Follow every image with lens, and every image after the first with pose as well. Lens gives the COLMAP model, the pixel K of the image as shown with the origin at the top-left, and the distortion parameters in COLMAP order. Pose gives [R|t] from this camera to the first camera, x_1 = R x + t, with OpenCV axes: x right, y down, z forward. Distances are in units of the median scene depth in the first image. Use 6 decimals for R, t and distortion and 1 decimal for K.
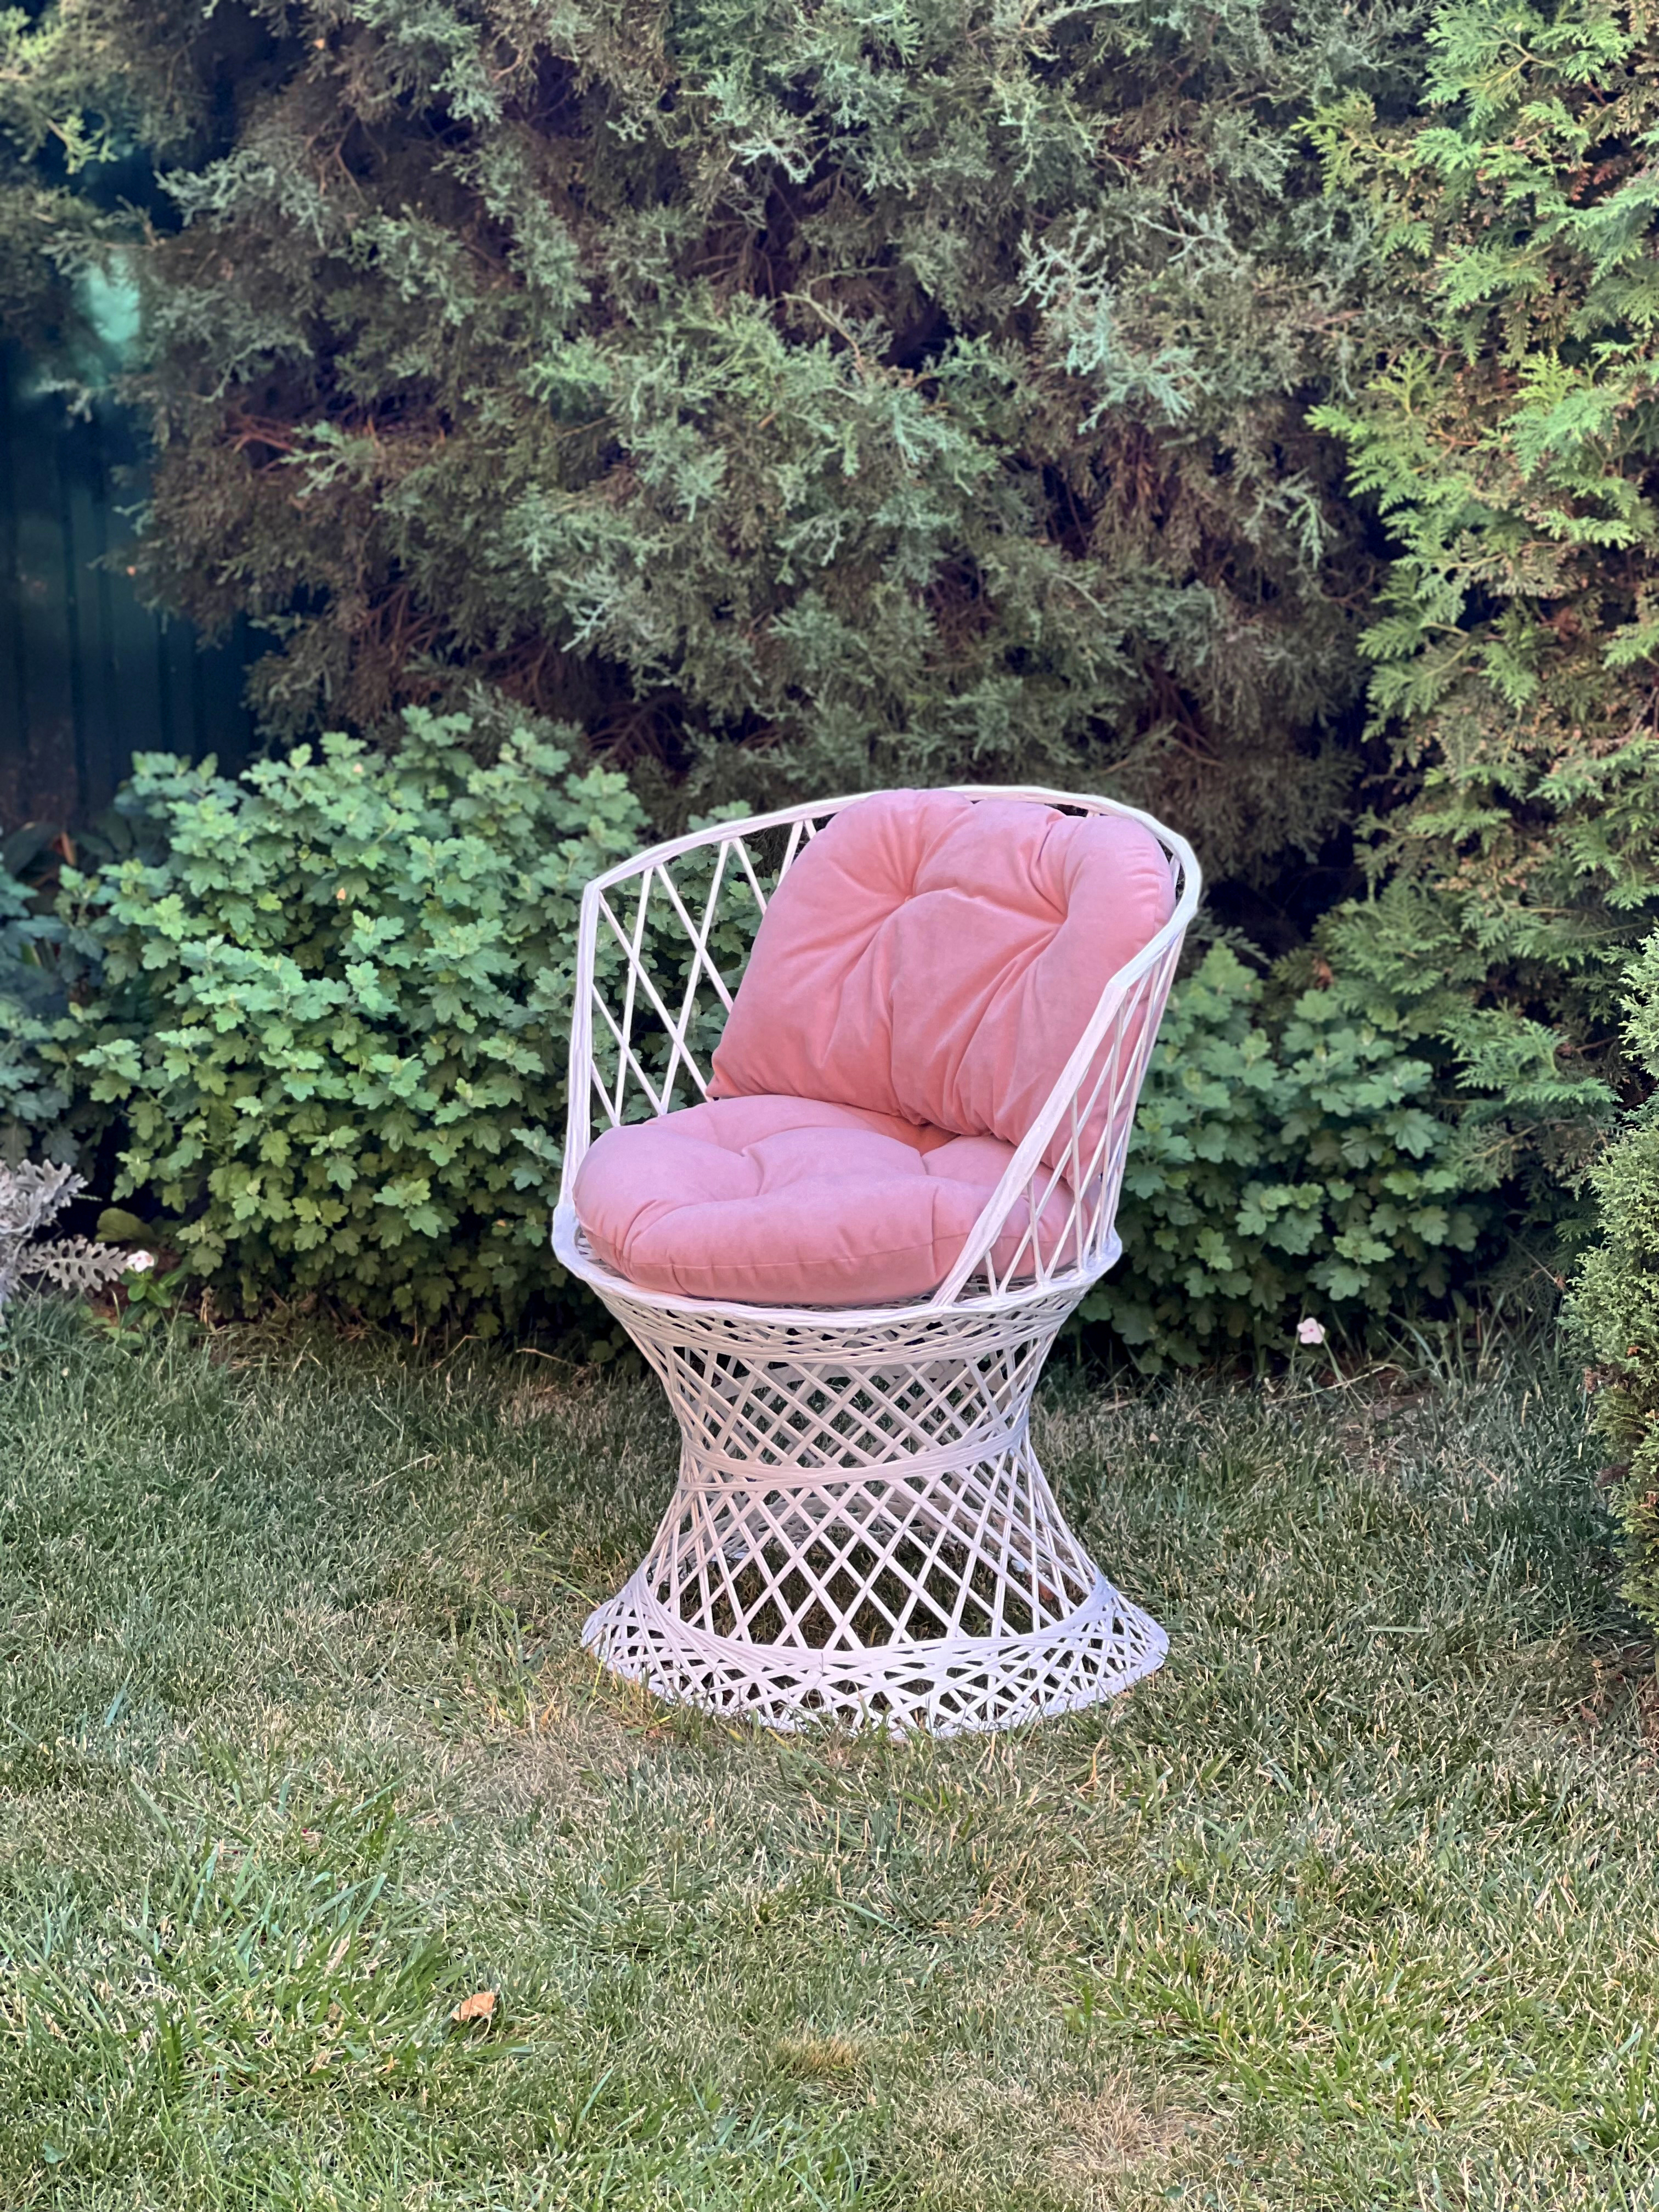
lens RADIAL K [[4977.1, 0, 847.7], [0, 4977.1, 1068.3], [0, 0, 1]] dist [-0.102703, 5.347231]
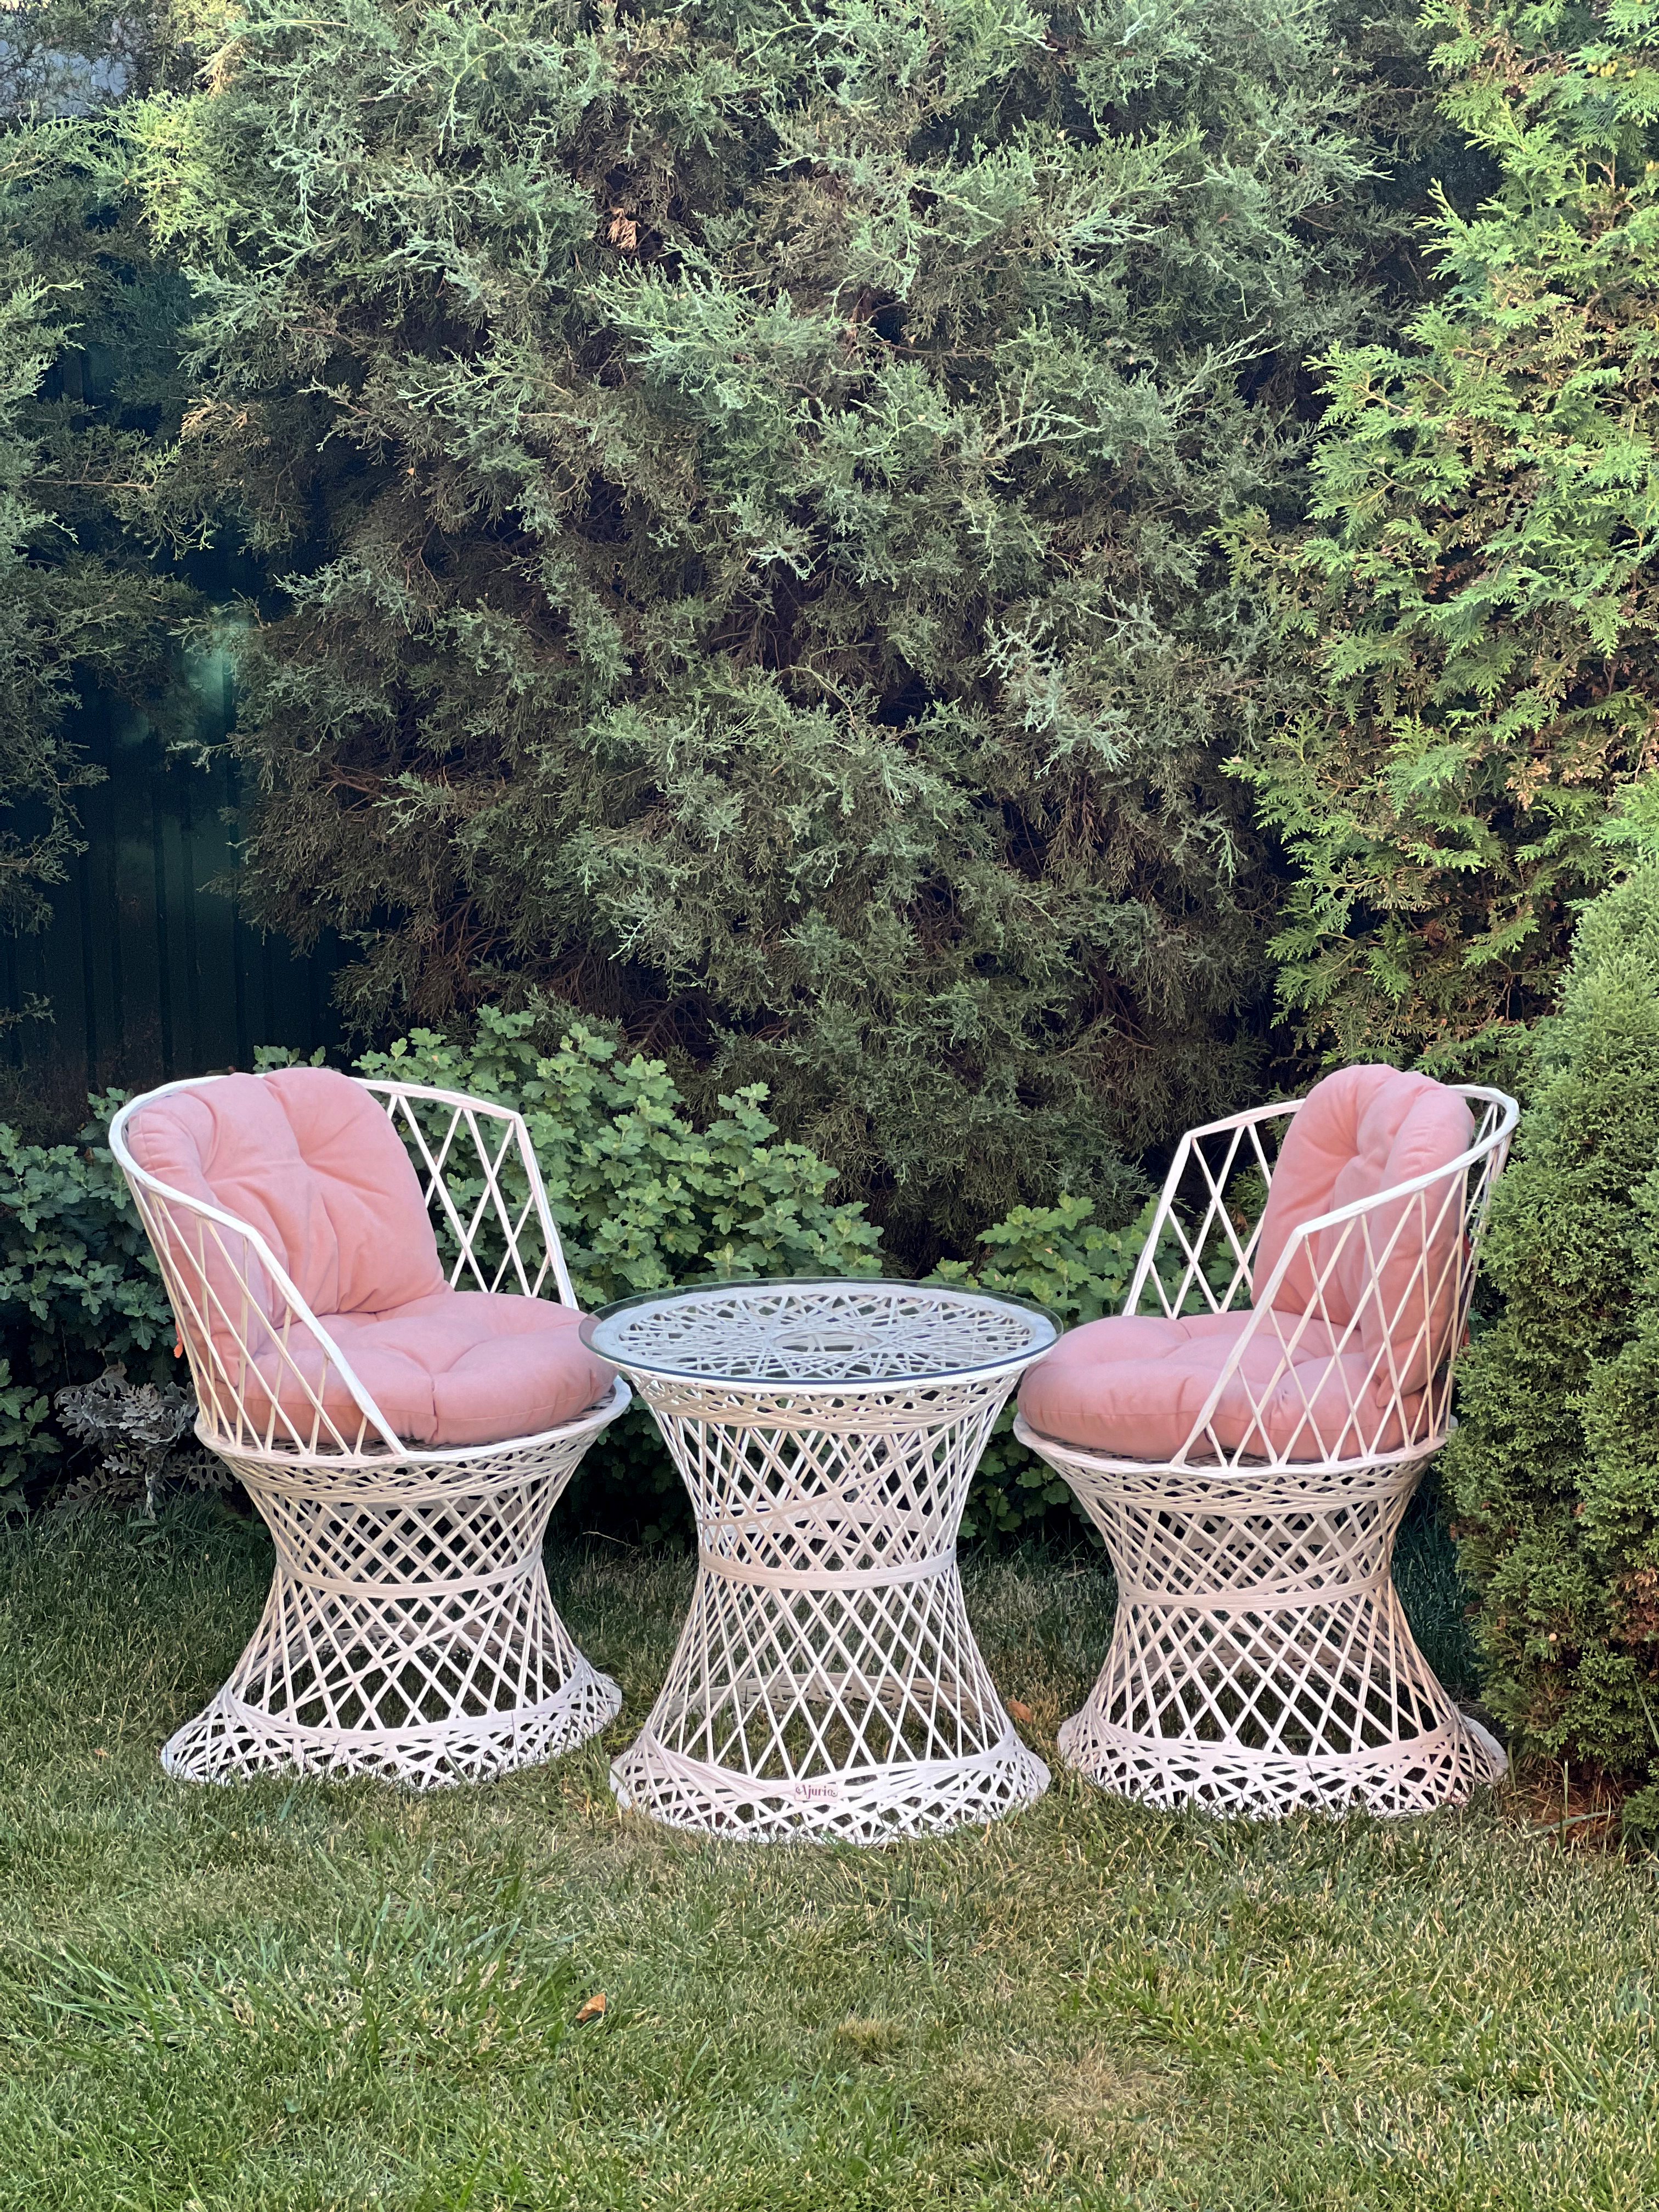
lens RADIAL K [[4982.3, 0, 830.0], [0, 4982.3, 1075.5], [0, 0, 1]] dist [-0.263224, 7.099112]
pose [[0.999875, -0.007845, 0.013738, -0.021189], [0.008599, 0.998411, -0.055690, 0.012694], [-0.013279, 0.055801, 0.998354, -0.215131]]
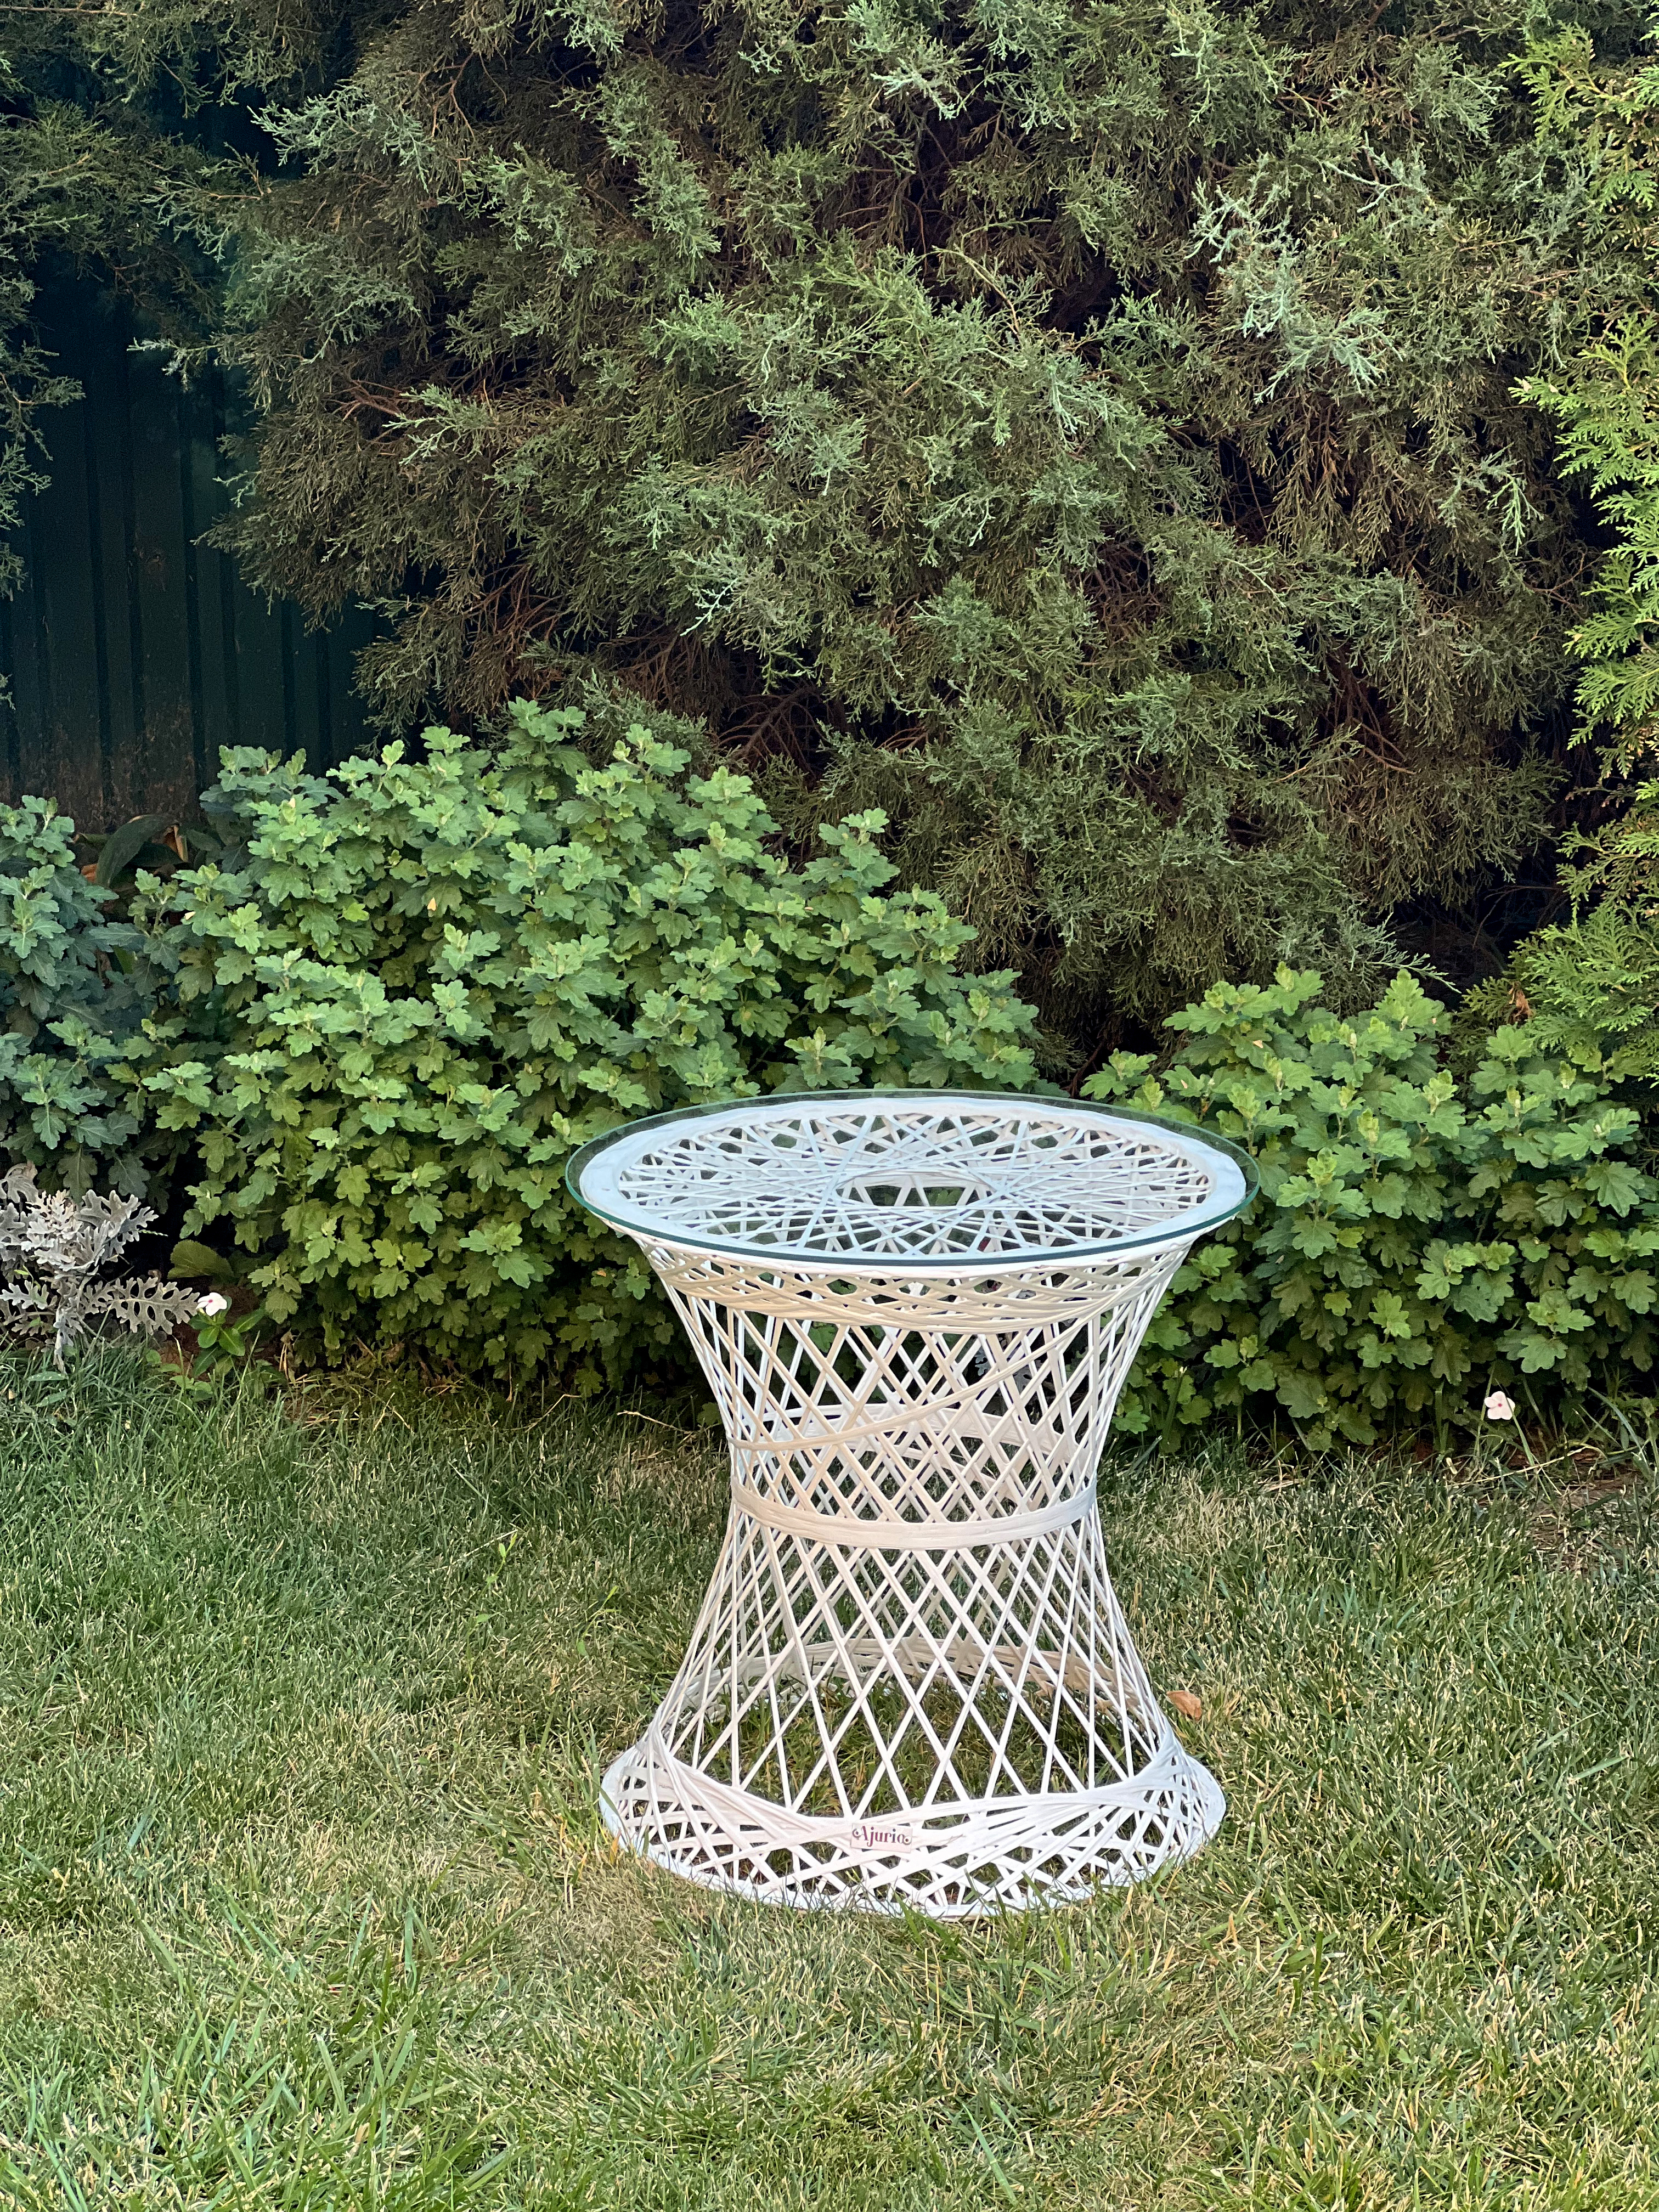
lens RADIAL K [[4831.4, 0, 868.0], [0, 4831.4, 1155.9], [0, 0, 1]] dist [-0.050298, 1.744693]
pose [[0.999145, 0.015461, -0.038344, 0.011717], [-0.014591, 0.999632, 0.022887, -0.010432], [0.038684, -0.022308, 0.999002, 0.121252]]
